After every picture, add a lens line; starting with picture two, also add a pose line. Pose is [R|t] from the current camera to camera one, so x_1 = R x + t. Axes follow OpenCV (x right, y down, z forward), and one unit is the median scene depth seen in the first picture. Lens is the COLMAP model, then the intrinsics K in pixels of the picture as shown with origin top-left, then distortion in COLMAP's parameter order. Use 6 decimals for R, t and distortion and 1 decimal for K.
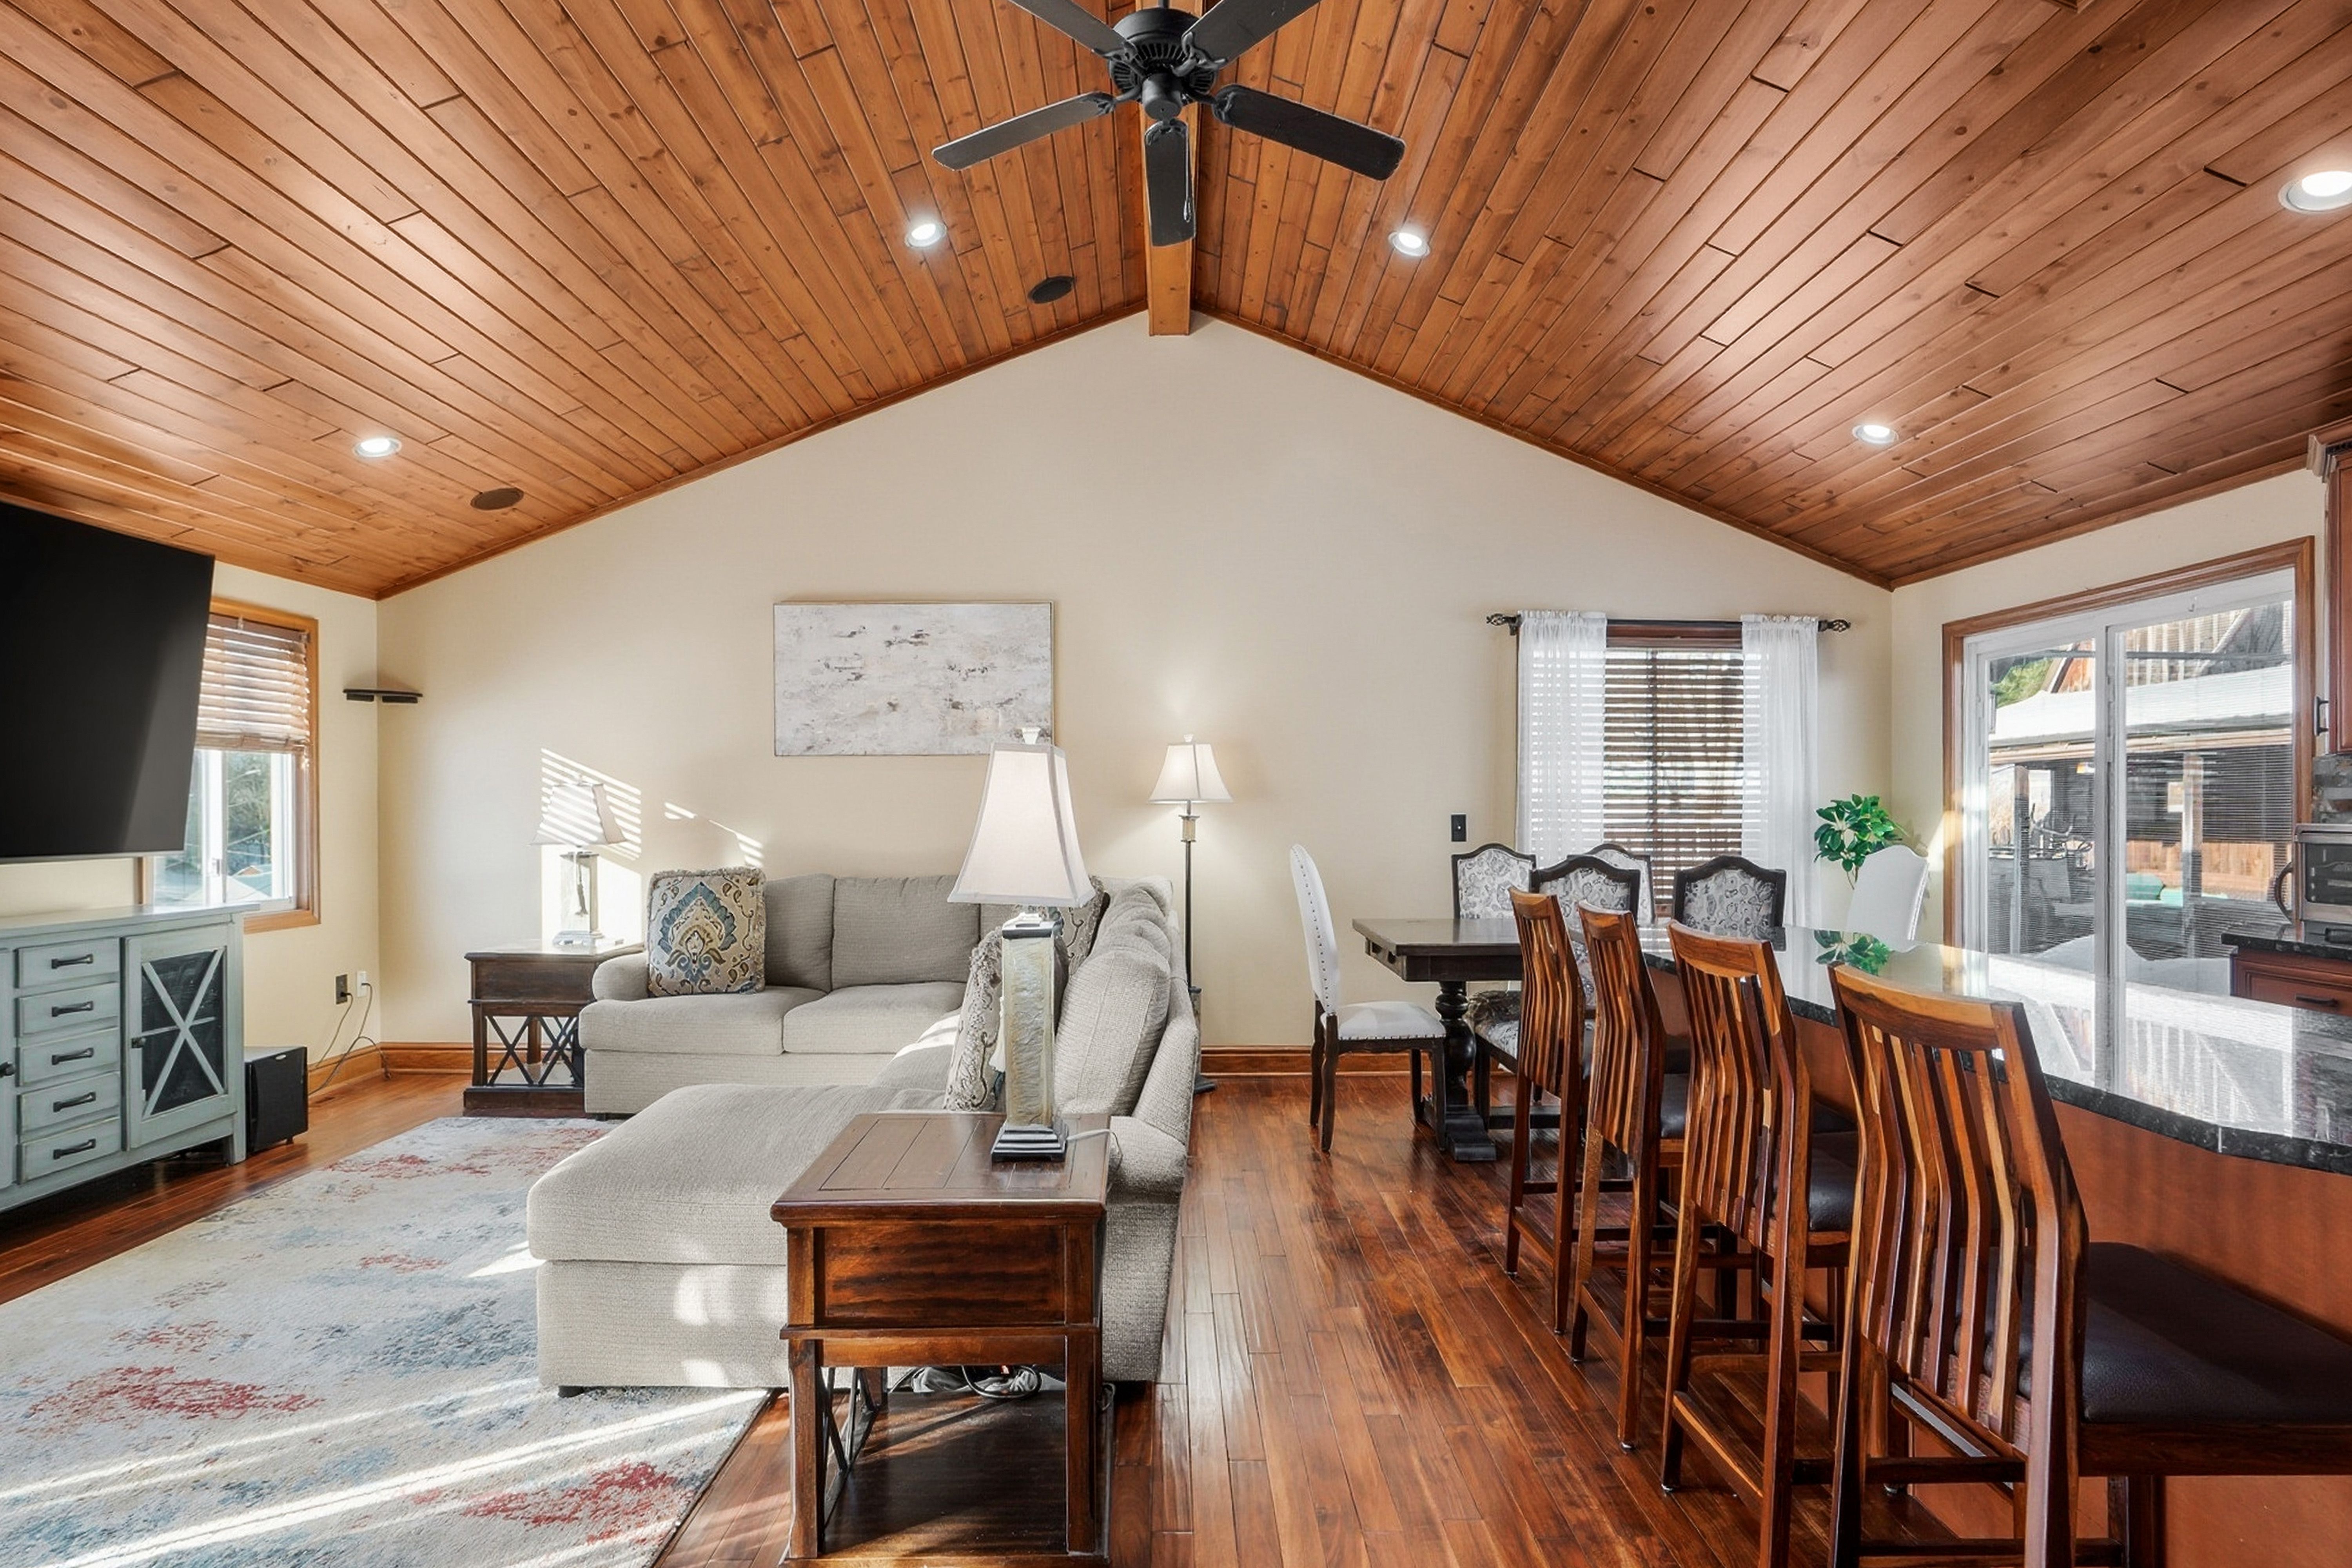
lens RADIAL K [[1154.4, 0, 1179.6], [0, 1154.4, 805.0], [0, 0, 1]] dist [-0.032431, 0.023906]
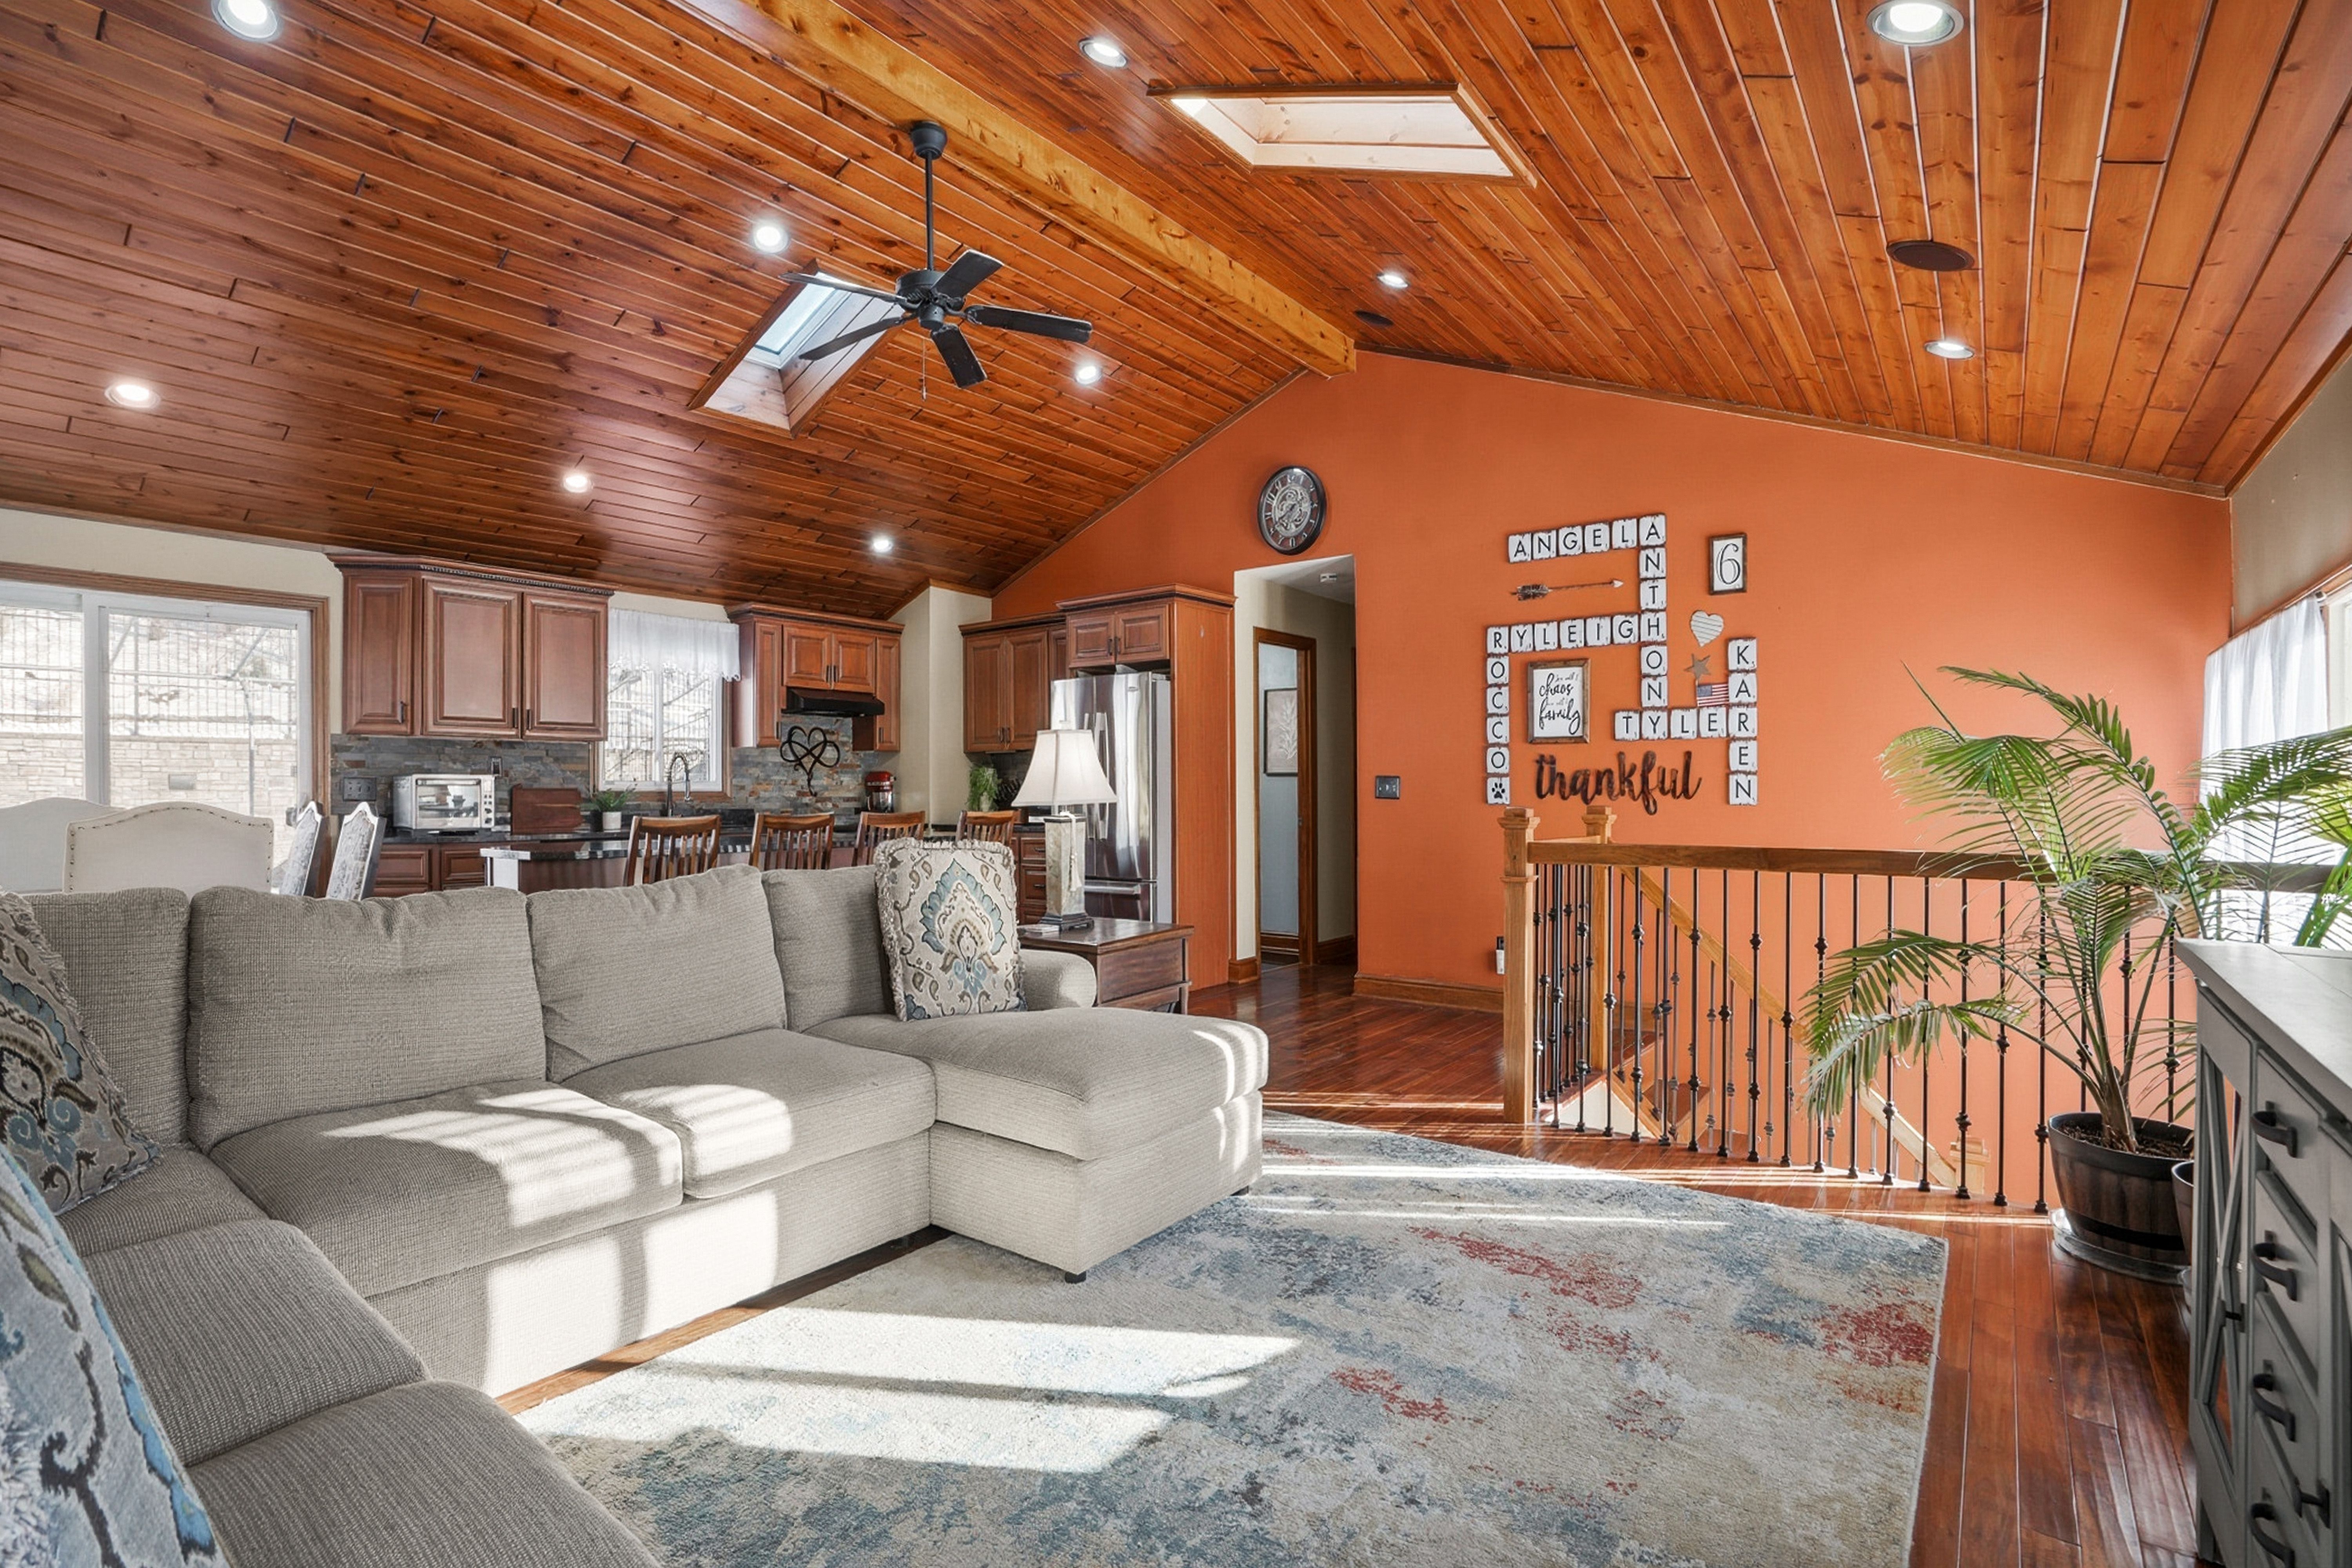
lens RADIAL K [[1093.5, 0, 1171.1], [0, 1093.5, 773.3], [0, 0, 1]] dist [-0.056548, 0.022967]
pose [[-0.780494, 0.007258, 0.625121, -0.619893], [-0.001417, 0.999909, -0.013379, 0.022291], [-0.625161, -0.011328, -0.780413, 1.002193]]
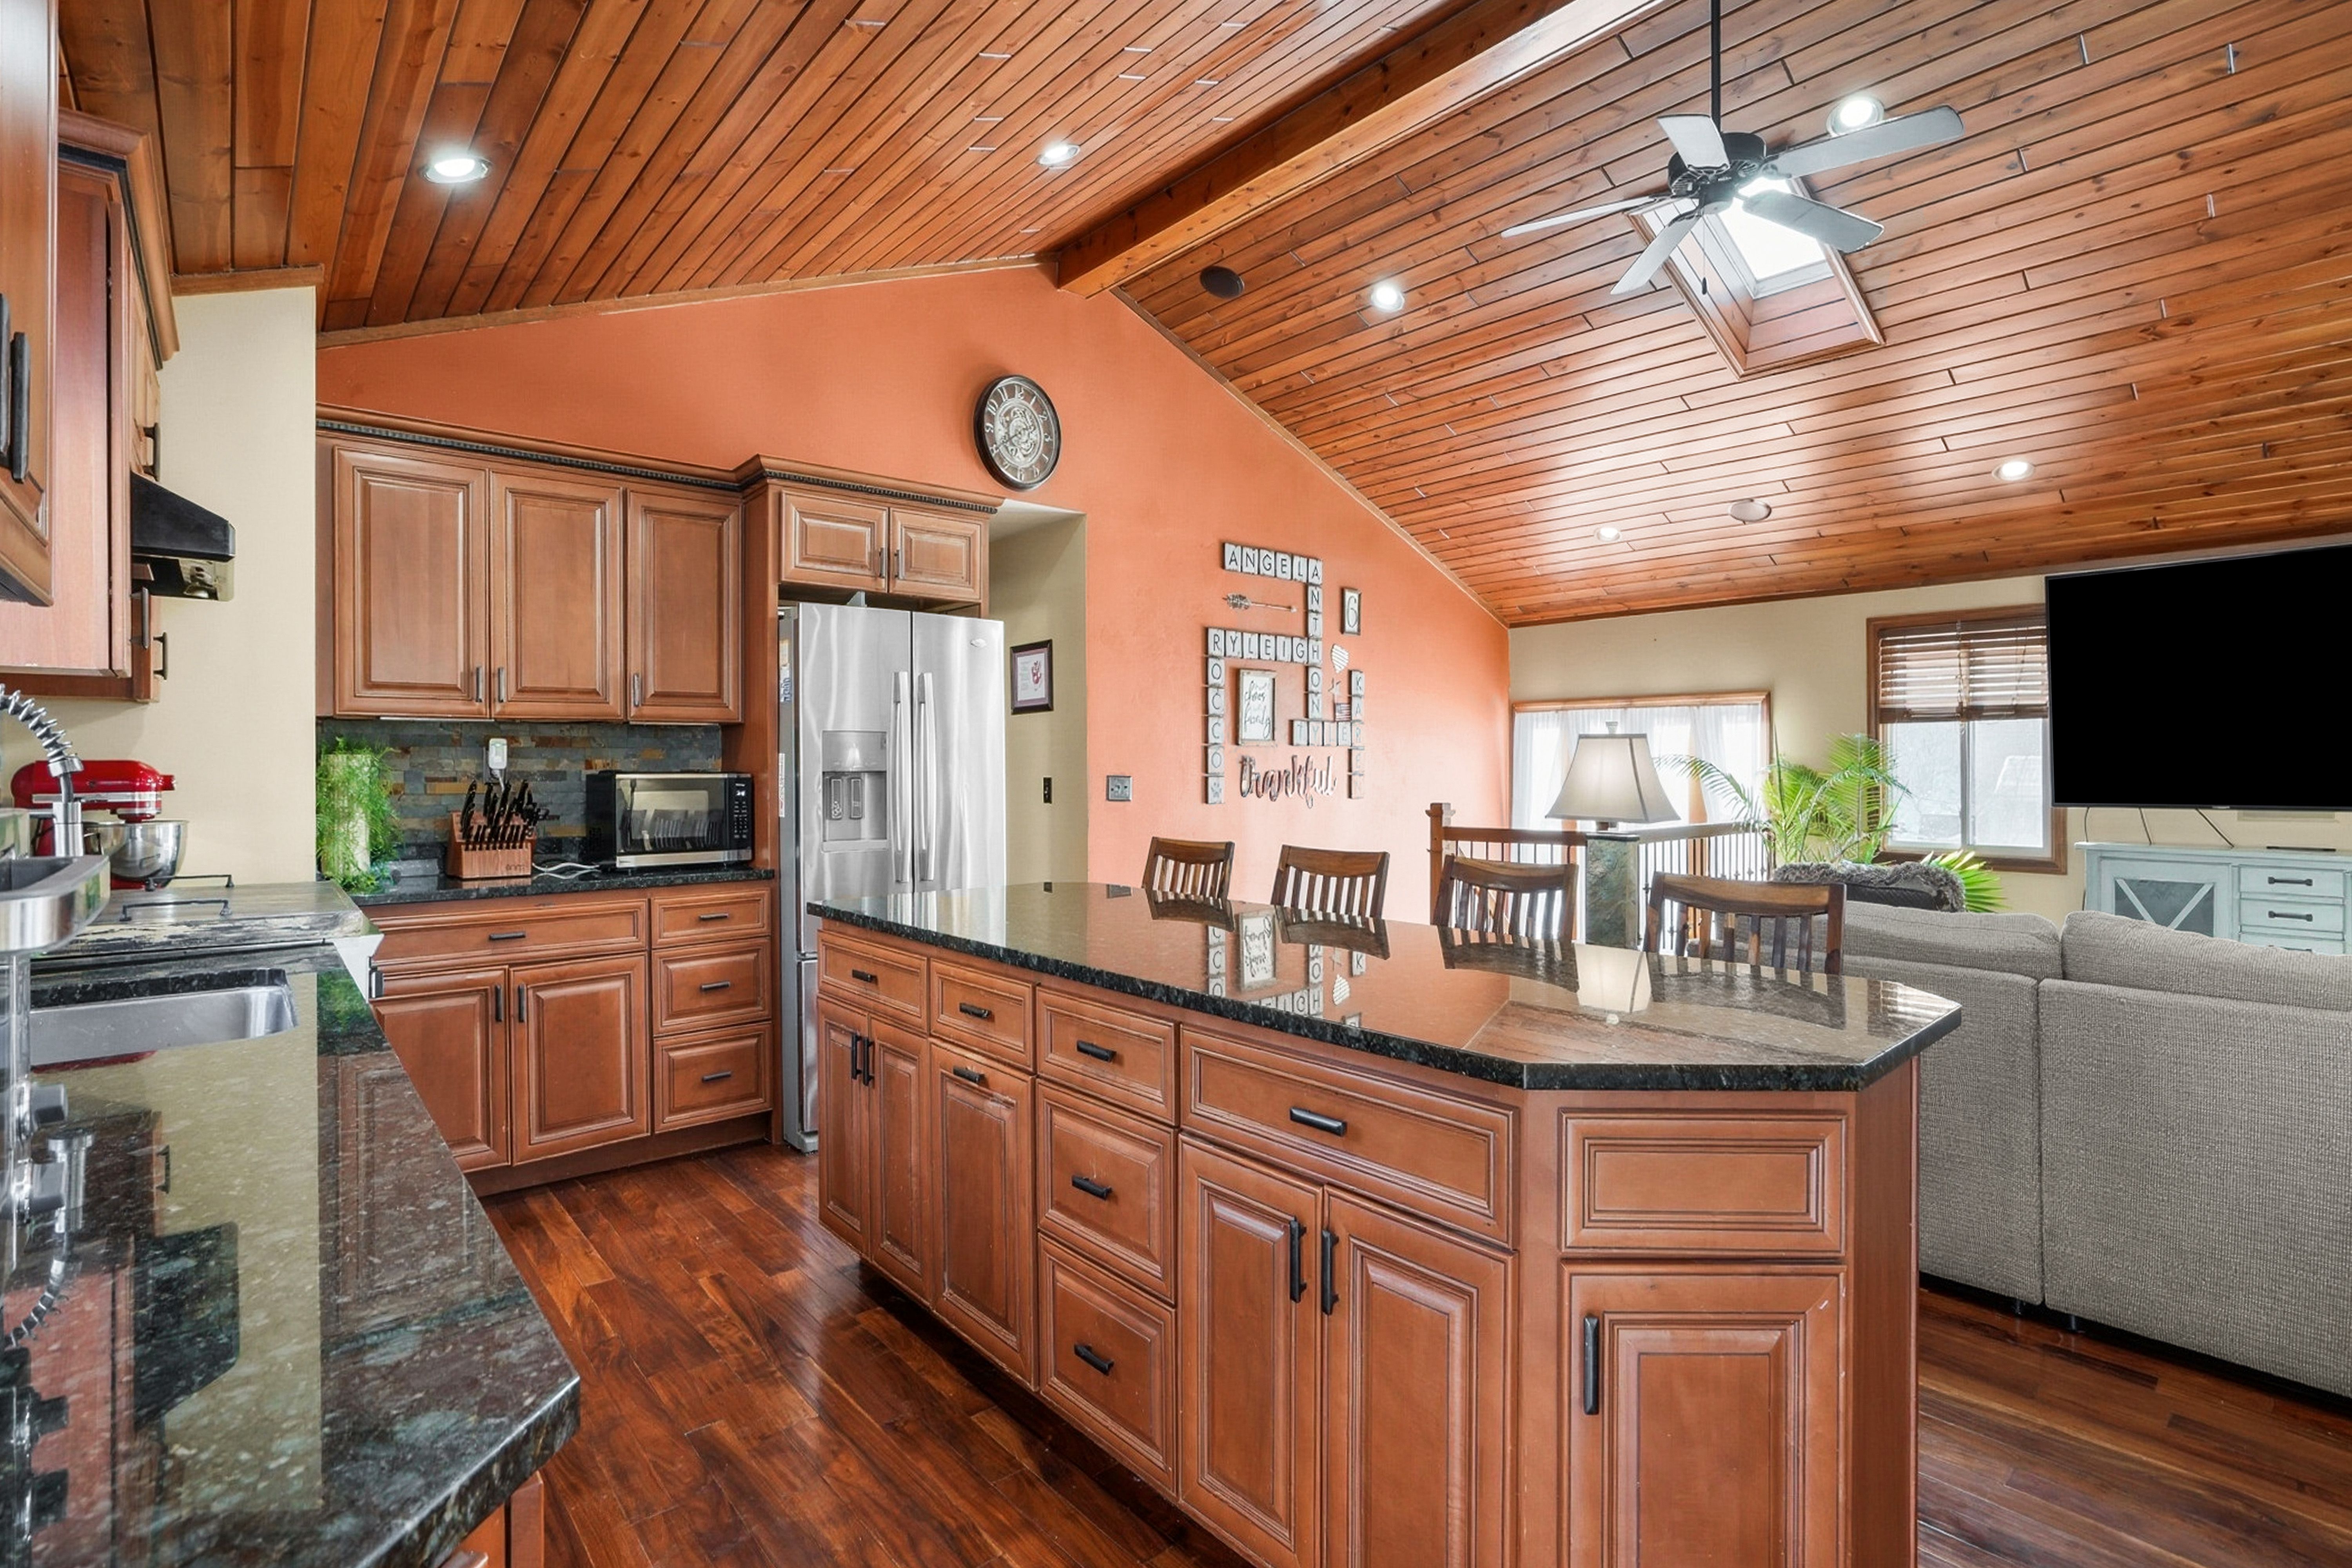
lens RADIAL K [[1103.9, 0, 1174.7], [0, 1103.9, 773.3], [0, 0, 1]] dist [-0.057523, 0.033298]
pose [[-0.763721, 0.000942, -0.645545, 0.607056], [-0.001166, 0.999995, 0.002839, 0.003795], [0.645545, 0.002922, -0.763717, 0.773771]]
